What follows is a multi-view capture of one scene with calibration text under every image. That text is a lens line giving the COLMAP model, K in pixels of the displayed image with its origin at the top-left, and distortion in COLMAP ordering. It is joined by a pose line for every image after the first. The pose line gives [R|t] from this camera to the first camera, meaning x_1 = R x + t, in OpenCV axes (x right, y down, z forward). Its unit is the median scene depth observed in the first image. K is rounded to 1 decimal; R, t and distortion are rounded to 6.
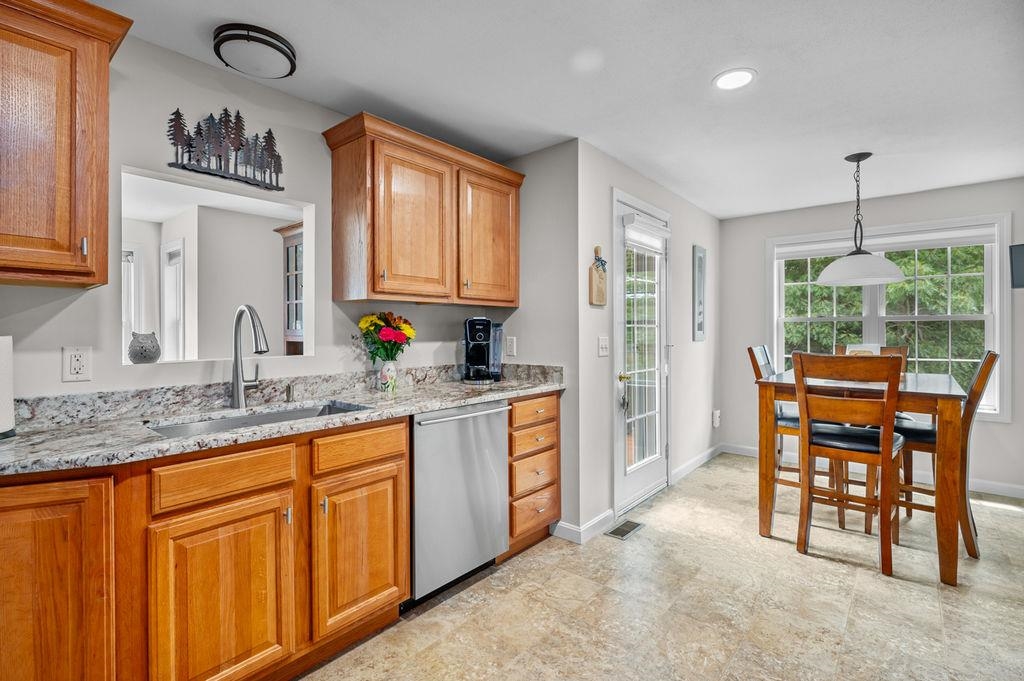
lens RADIAL K [[479.3, 0, 509.4], [0, 479.3, 331.0], [0, 0, 1]] dist [0.001263, 0.000416]
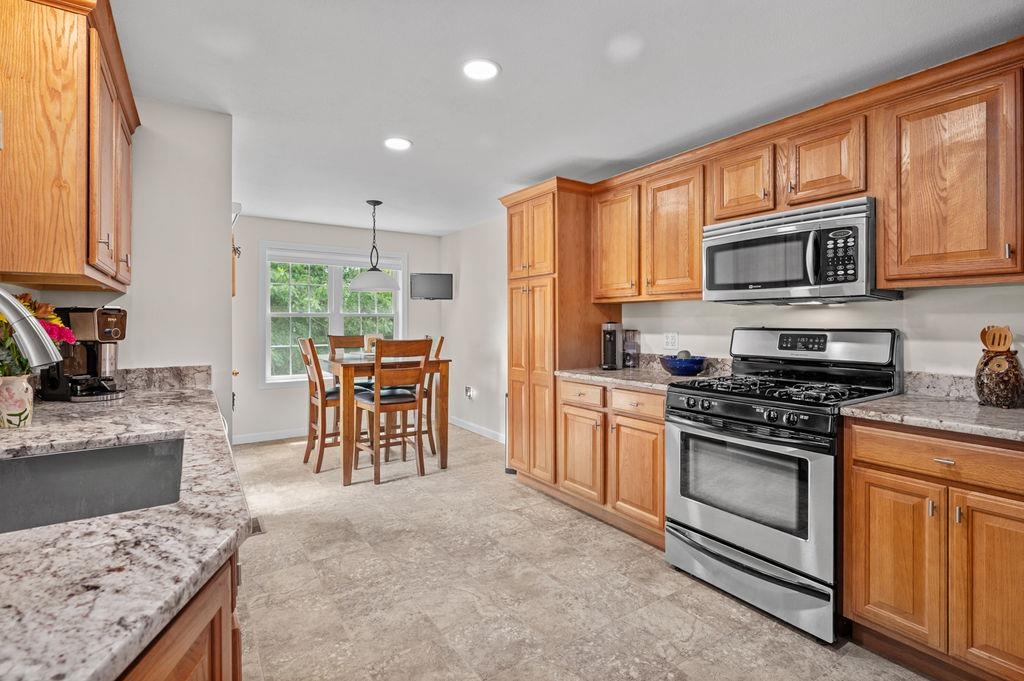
lens RADIAL K [[485.5, 0, 514.4], [0, 485.5, 324.7], [0, 0, 1]] dist [0.001757, 0.000279]
pose [[0.277604, -0.002864, 0.960691, -0.684284], [0.005680, 0.999983, 0.001340, 0.002008], [-0.960679, 0.005085, 0.277616, 0.246610]]
